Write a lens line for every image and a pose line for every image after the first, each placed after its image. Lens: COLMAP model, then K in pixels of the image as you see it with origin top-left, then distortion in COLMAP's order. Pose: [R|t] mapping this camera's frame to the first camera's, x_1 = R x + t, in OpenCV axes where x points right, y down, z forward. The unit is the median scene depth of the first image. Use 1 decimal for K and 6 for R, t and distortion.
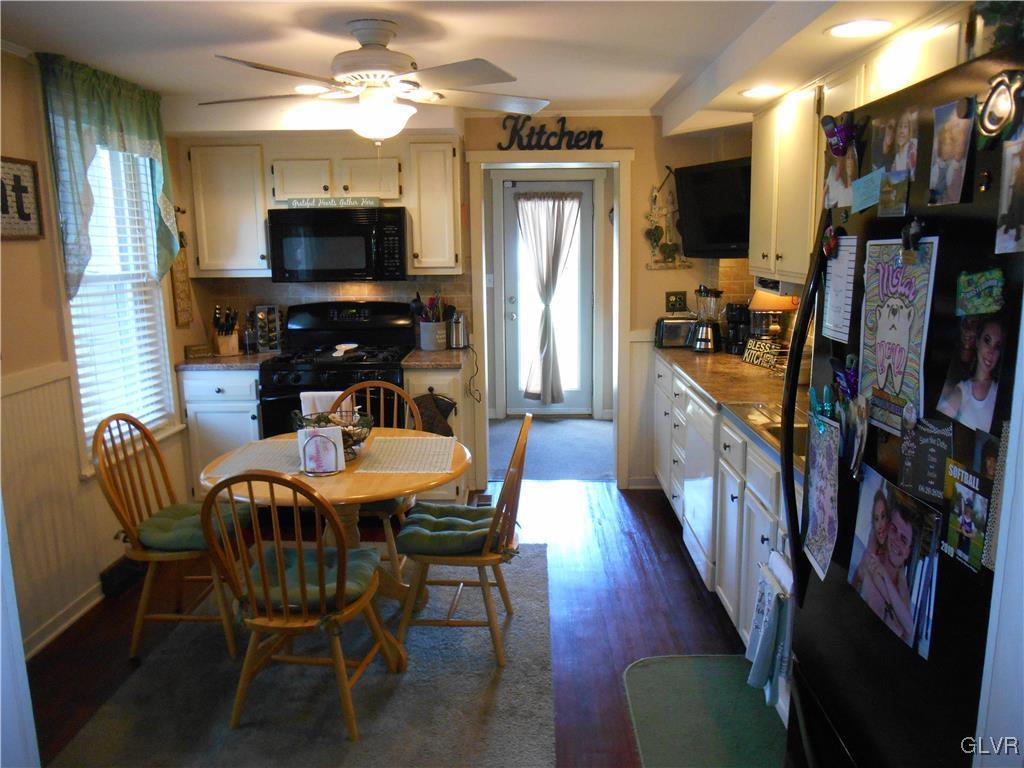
lens RADIAL K [[776.0, 0, 515.5], [0, 776.0, 385.7], [0, 0, 1]] dist [-0.046937, 0.014581]
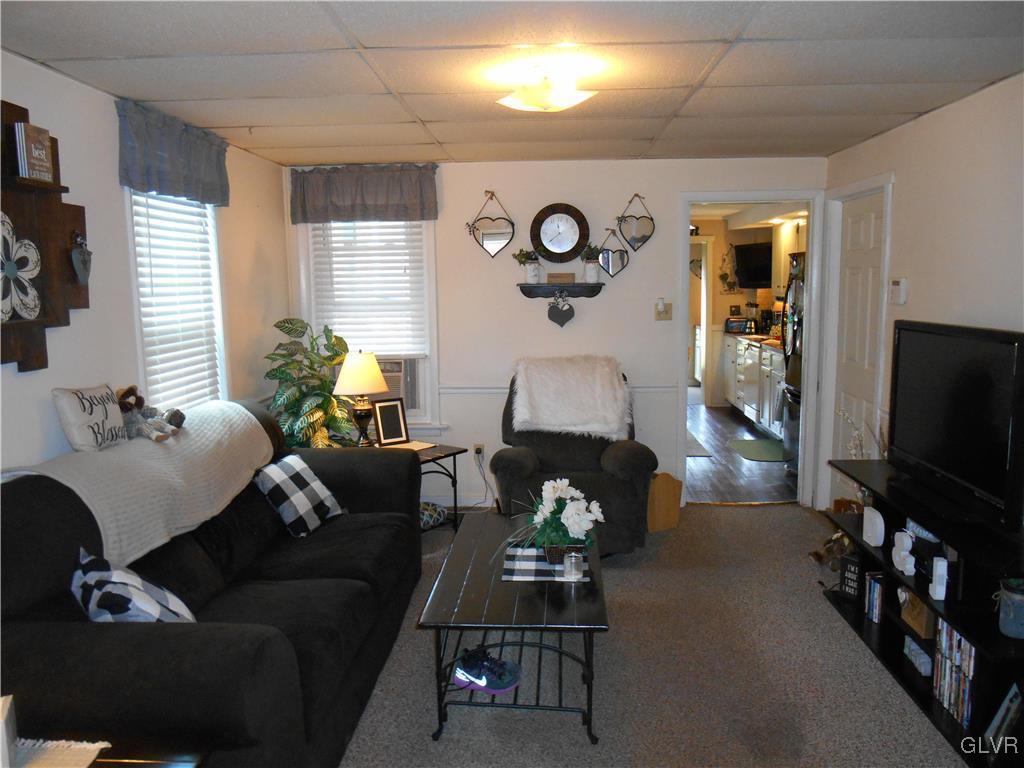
lens RADIAL K [[776.0, 0, 511.1], [0, 776.0, 384.8], [0, 0, 1]] dist [-0.046937, 0.014581]
pose [[0.999433, 0.000535, -0.033656, -0.321258], [-0.002183, 0.998800, -0.048929, 0.193002], [0.033590, 0.048975, 0.998235, -1.060106]]
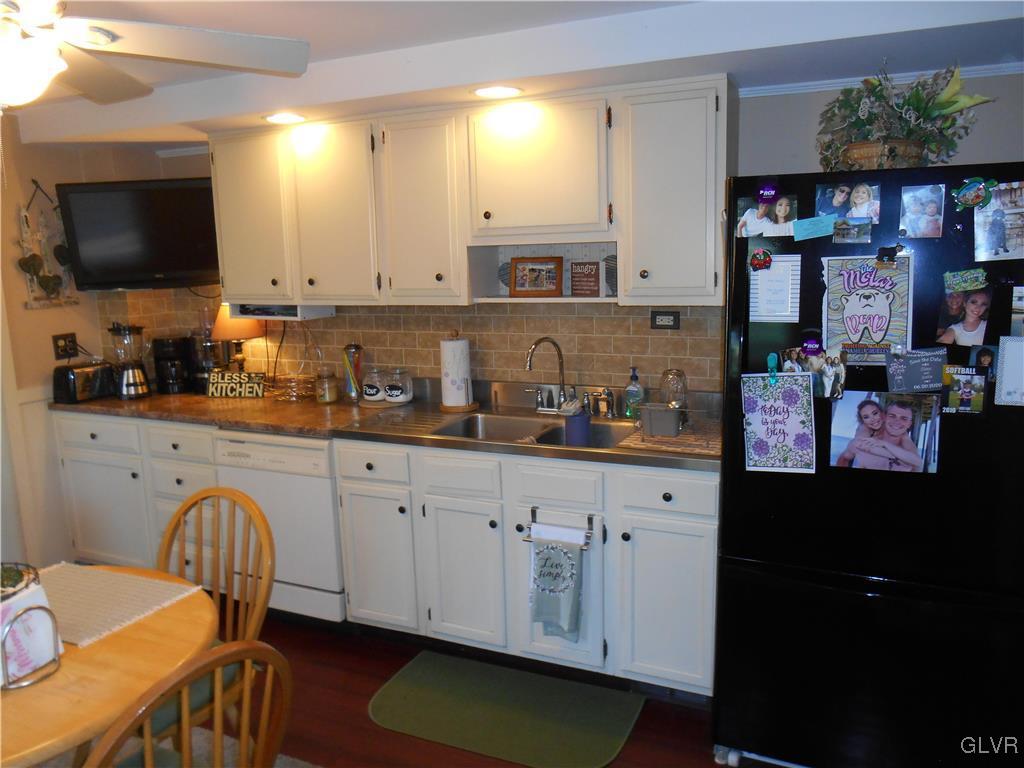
lens RADIAL K [[776.0, 0, 515.5], [0, 776.0, 380.7], [0, 0, 1]] dist [-0.046937, 0.014581]
pose [[0.395505, -0.141345, 0.907523, -0.364800], [0.184093, 0.980236, 0.072441, -0.046267], [-0.899825, 0.138418, 0.413709, 0.257236]]
